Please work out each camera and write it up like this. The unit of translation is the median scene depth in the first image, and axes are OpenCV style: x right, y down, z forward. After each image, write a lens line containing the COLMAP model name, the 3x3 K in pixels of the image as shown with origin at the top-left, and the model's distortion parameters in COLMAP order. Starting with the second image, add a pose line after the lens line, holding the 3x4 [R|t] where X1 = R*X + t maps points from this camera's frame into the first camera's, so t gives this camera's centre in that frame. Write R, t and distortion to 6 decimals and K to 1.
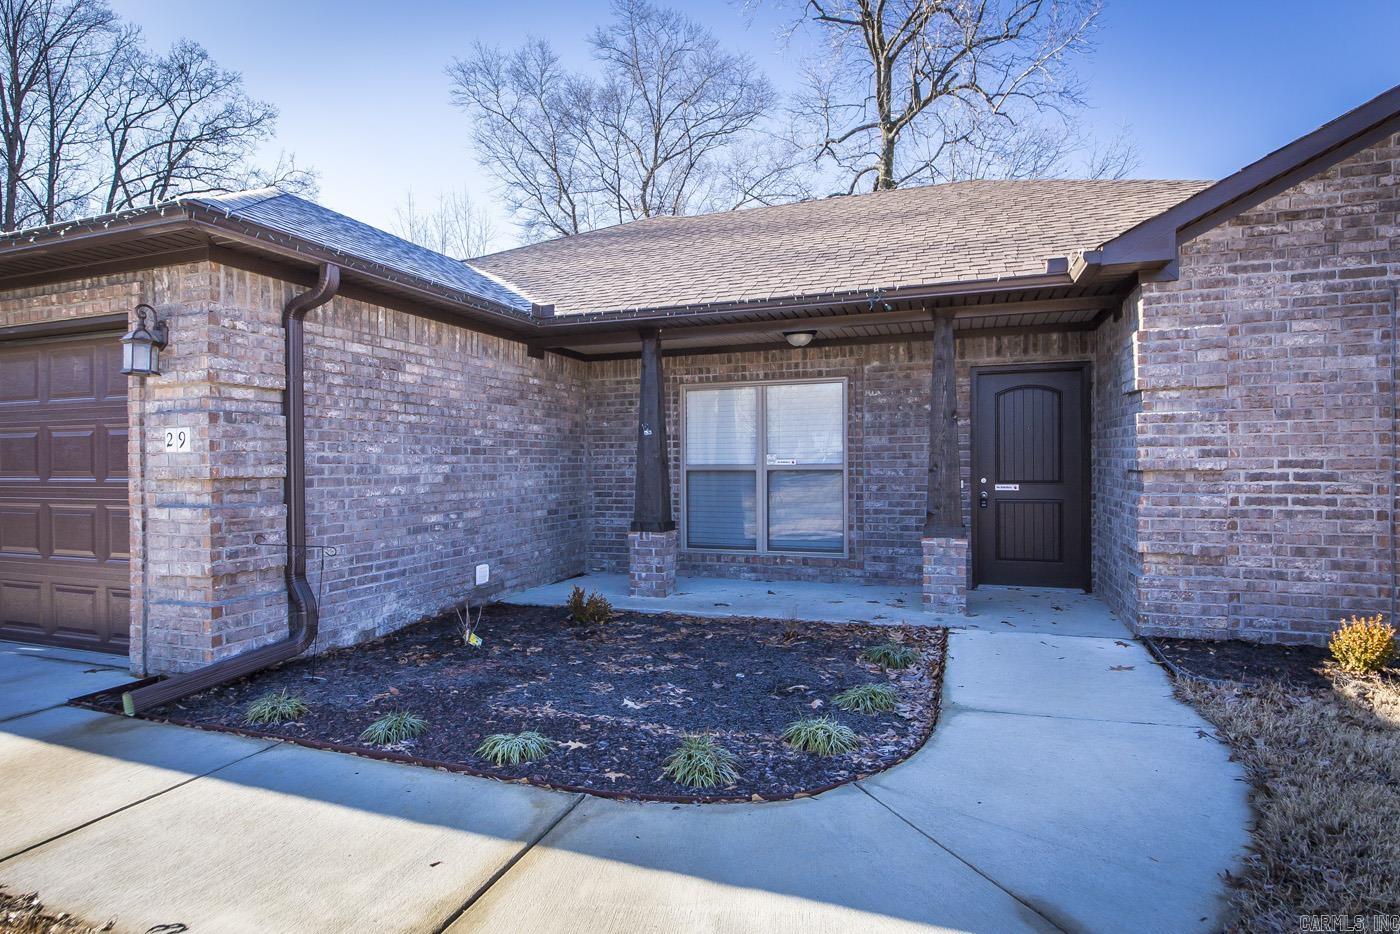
lens RADIAL K [[748.9, 0, 690.5], [0, 748.9, 466.9], [0, 0, 1]] dist [-0.003689, -0.001314]
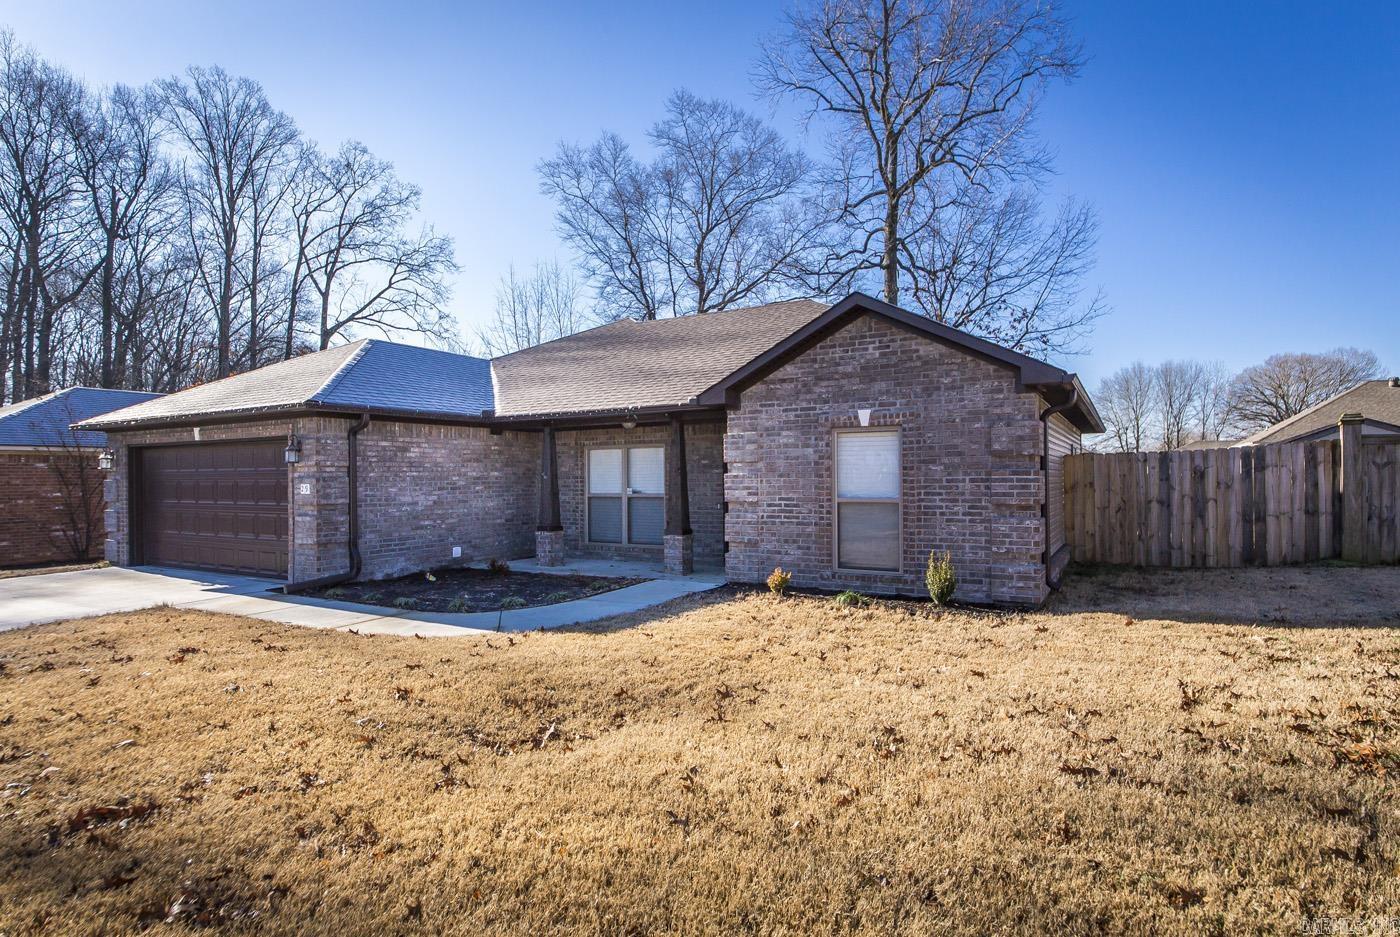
lens RADIAL K [[755.8, 0, 700.9], [0, 755.8, 472.3], [0, 0, 1]] dist [-0.002335, -0.001222]
pose [[0.985139, -0.003162, -0.171730, 0.806939], [0.001595, 0.999956, -0.009264, -0.051310], [0.171752, 0.008853, 0.985100, -0.967464]]
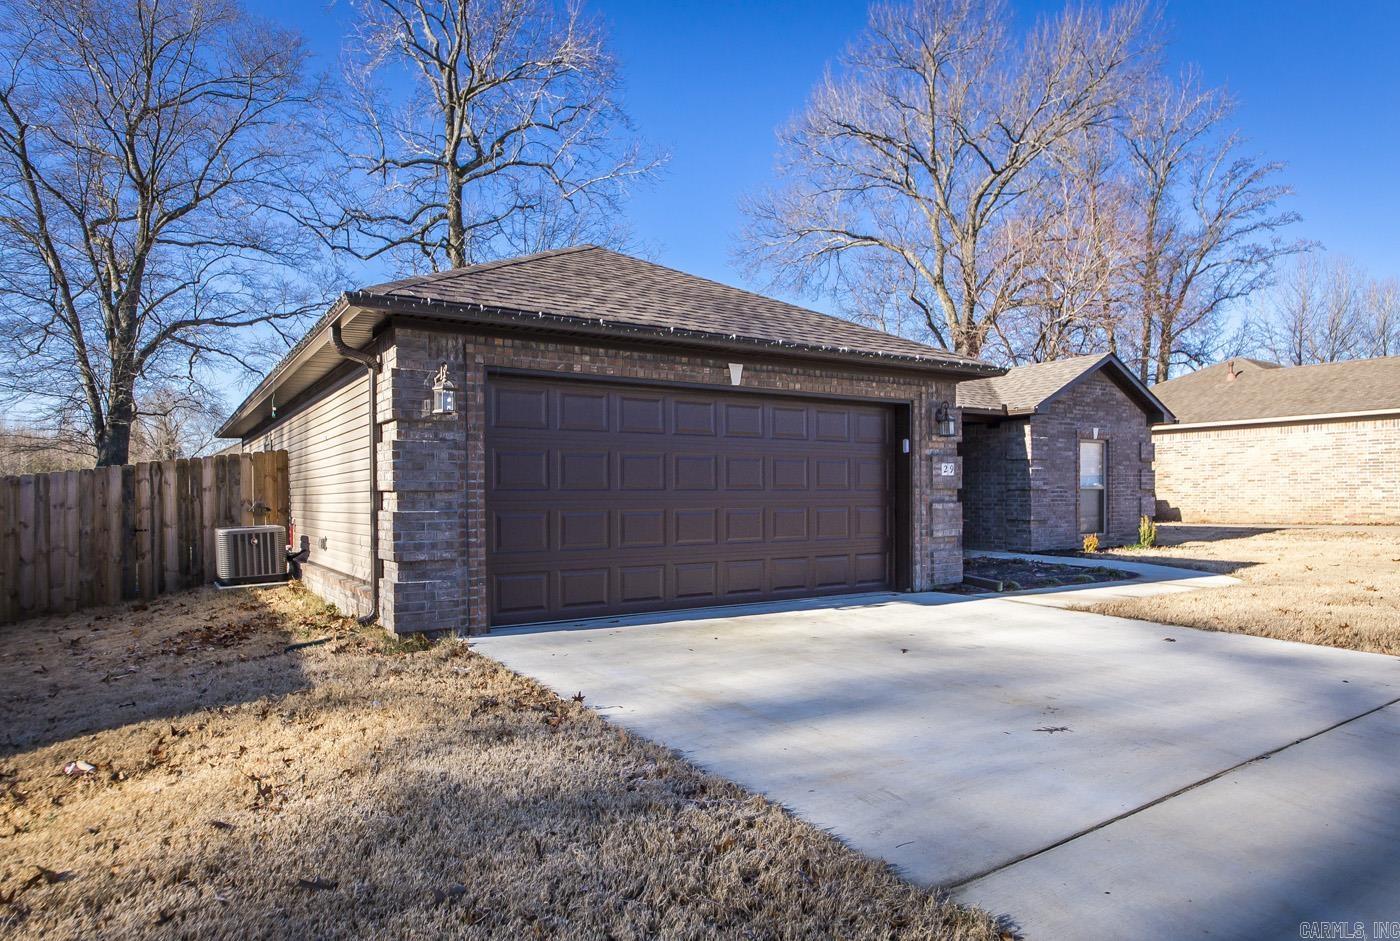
lens RADIAL K [[851.9, 0, 700.4], [0, 851.9, 503.7], [0, 0, 1]] dist [0.002853, 0.000306]
pose [[0.595373, -0.005093, 0.803433, -2.297293], [0.006707, 0.999977, 0.001369, 0.038923], [-0.803421, 0.004574, 0.595393, 0.125442]]
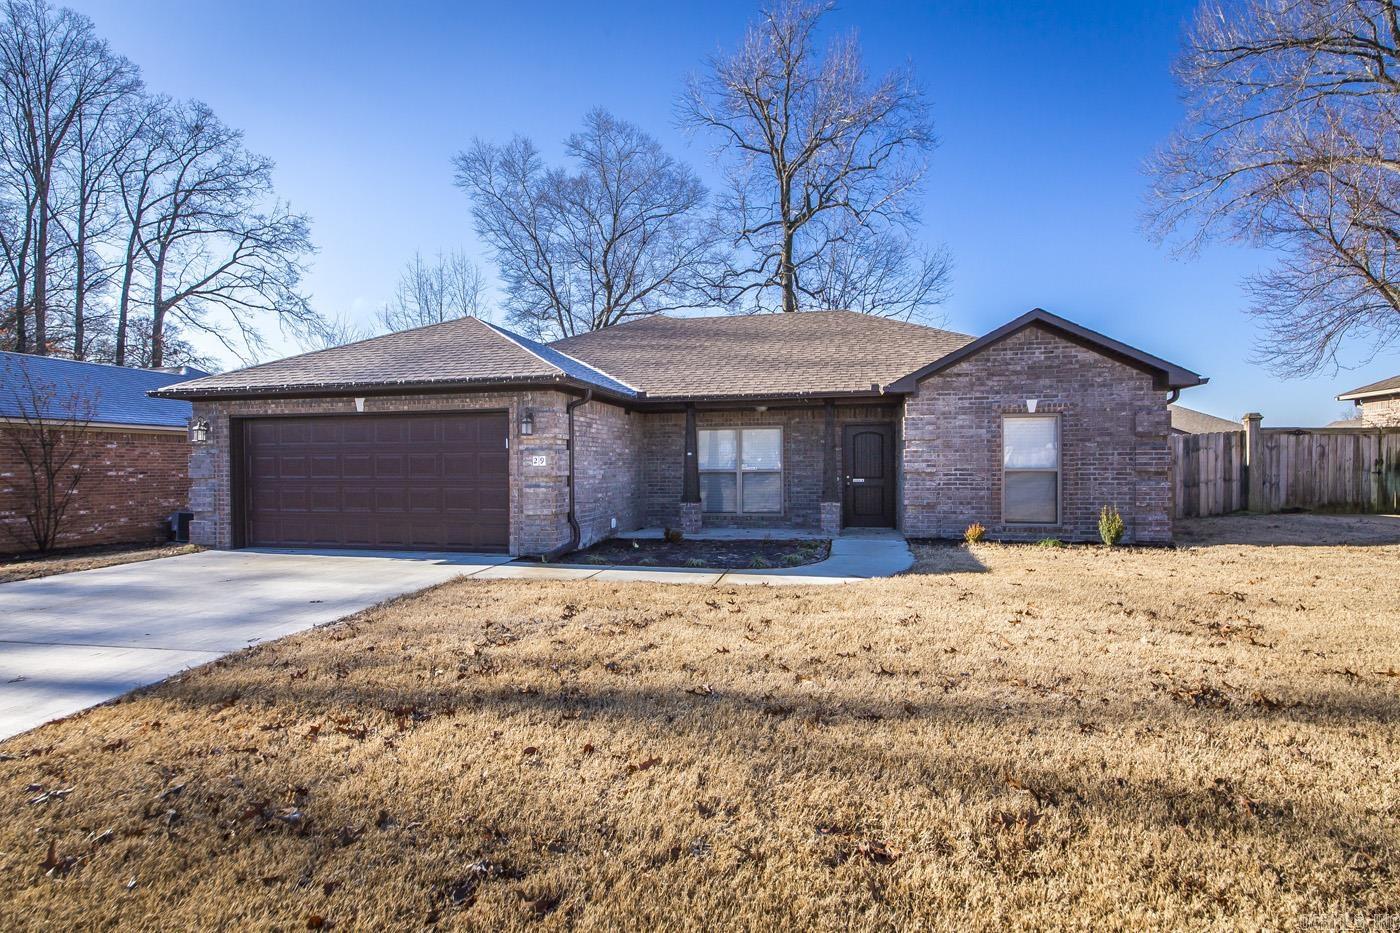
lens RADIAL K [[678.0, 0, 700.0], [0, 678.0, 466.5], [0, 0, 1]] dist [-0.003560, -0.000660]
pose [[0.989775, -0.000465, 0.142634, -0.369117], [0.000935, 0.999994, -0.003229, -0.006933], [-0.142632, 0.003329, 0.989770, -1.047716]]
